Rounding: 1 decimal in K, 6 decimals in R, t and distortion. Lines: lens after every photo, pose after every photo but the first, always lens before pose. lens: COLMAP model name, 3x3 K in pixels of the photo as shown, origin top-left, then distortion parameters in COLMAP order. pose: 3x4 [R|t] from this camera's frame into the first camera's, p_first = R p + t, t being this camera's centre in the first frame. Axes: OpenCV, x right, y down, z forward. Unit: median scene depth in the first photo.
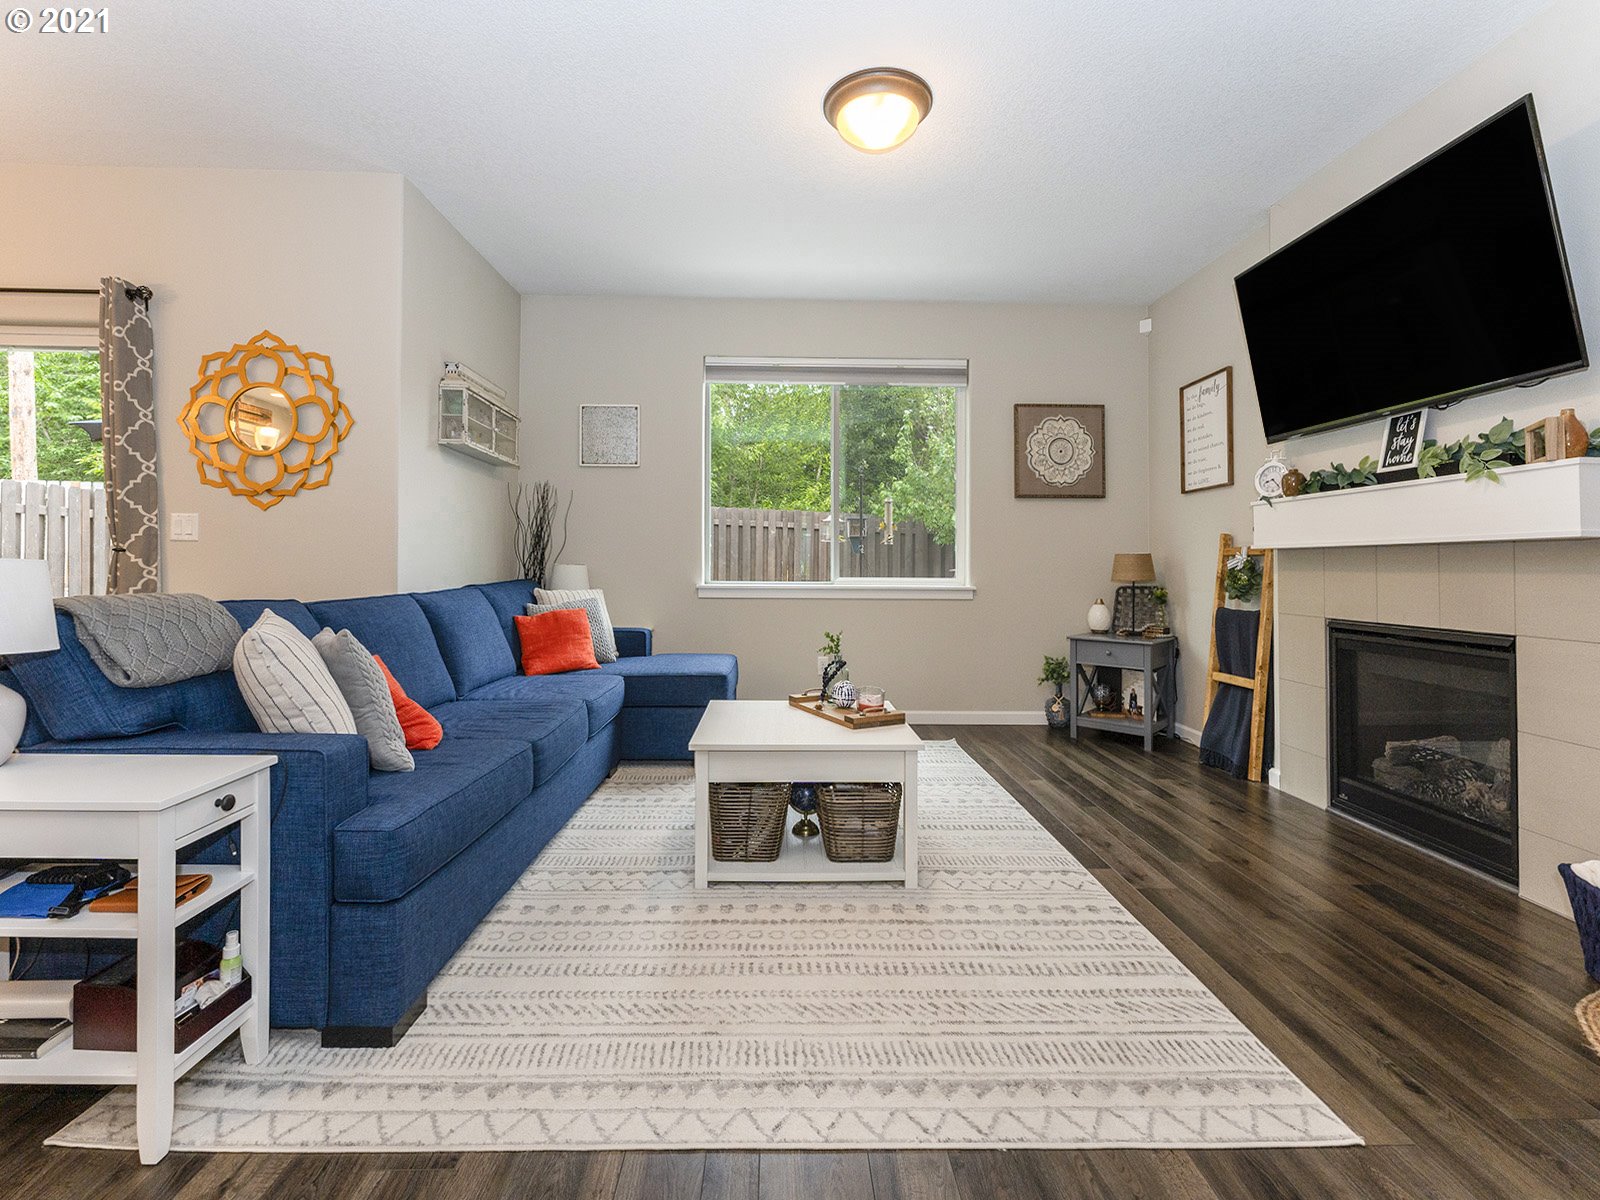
lens RADIAL K [[741.6, 0, 800.5], [0, 741.6, 553.0], [0, 0, 1]] dist [0.000460, 0.000229]
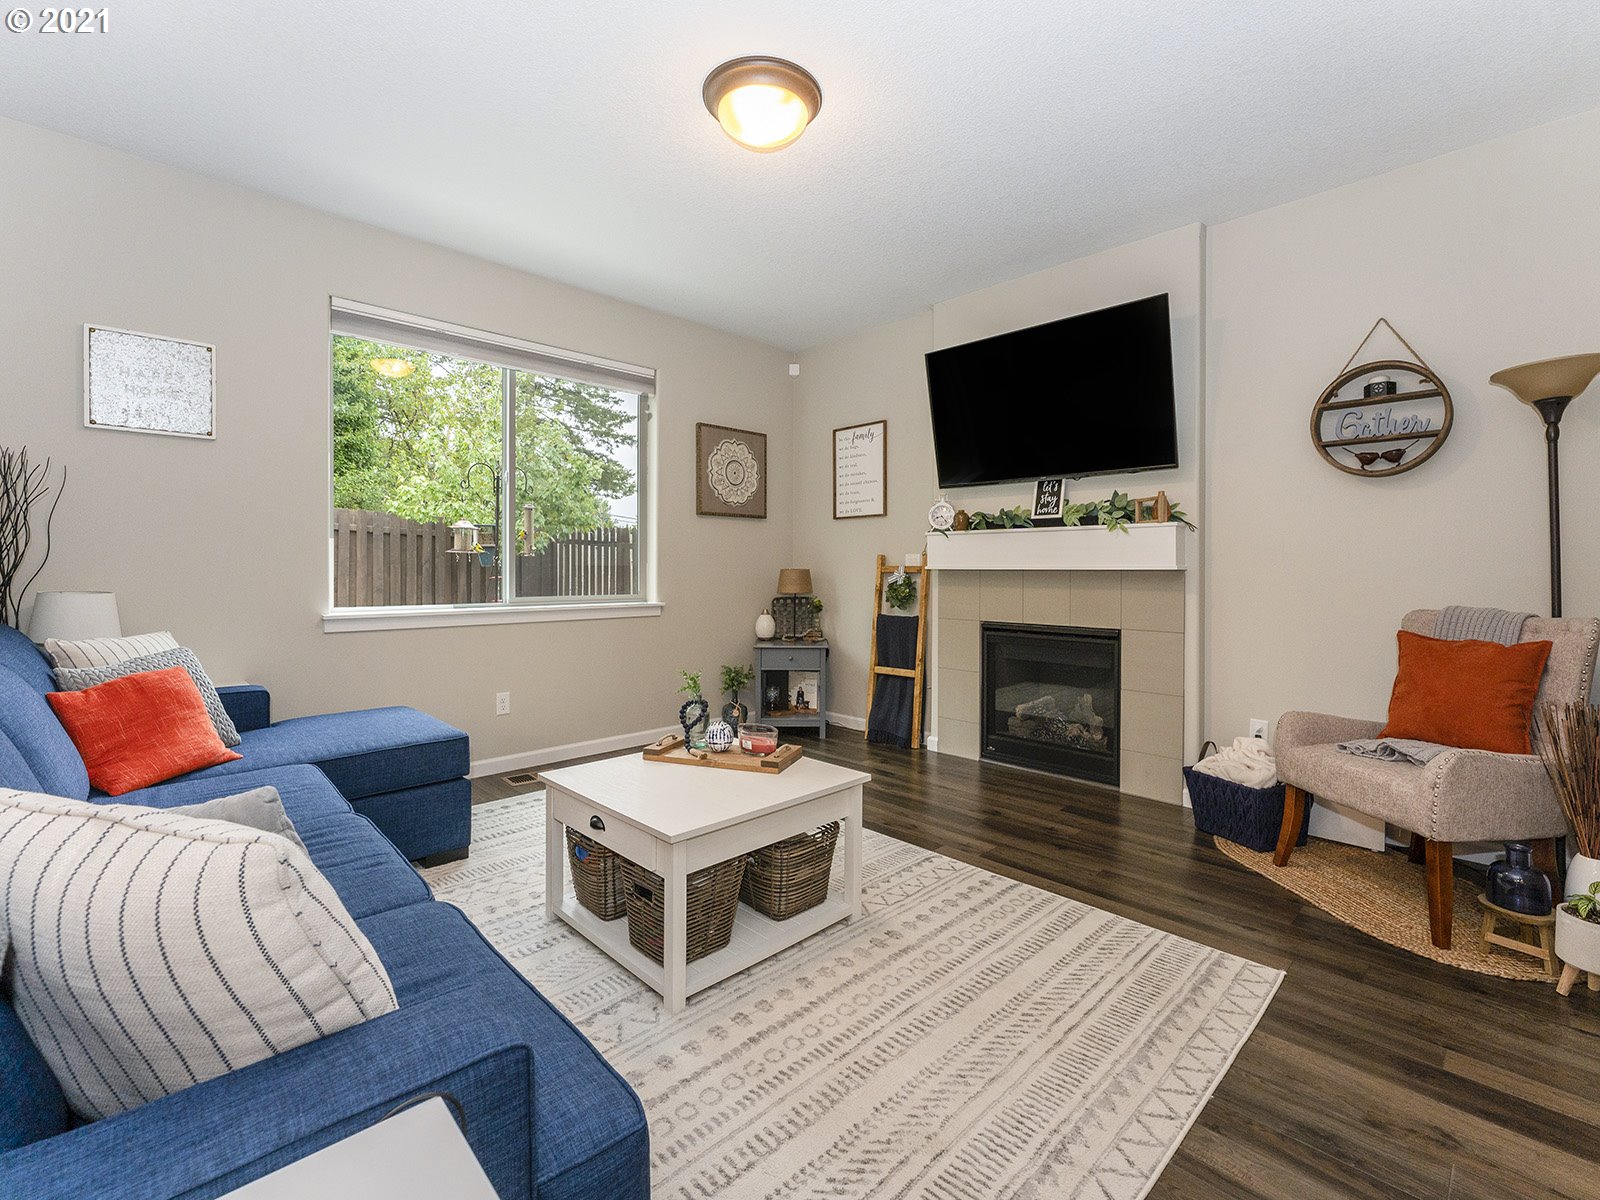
lens RADIAL K [[713.0, 0, 821.2], [0, 713.0, 571.8], [0, 0, 1]] dist [0.001856, -0.000115]
pose [[0.720471, -0.008858, 0.693428, -0.356644], [-0.010149, 0.999677, 0.023315, -0.026377], [-0.693411, -0.023836, 0.720148, 0.225278]]
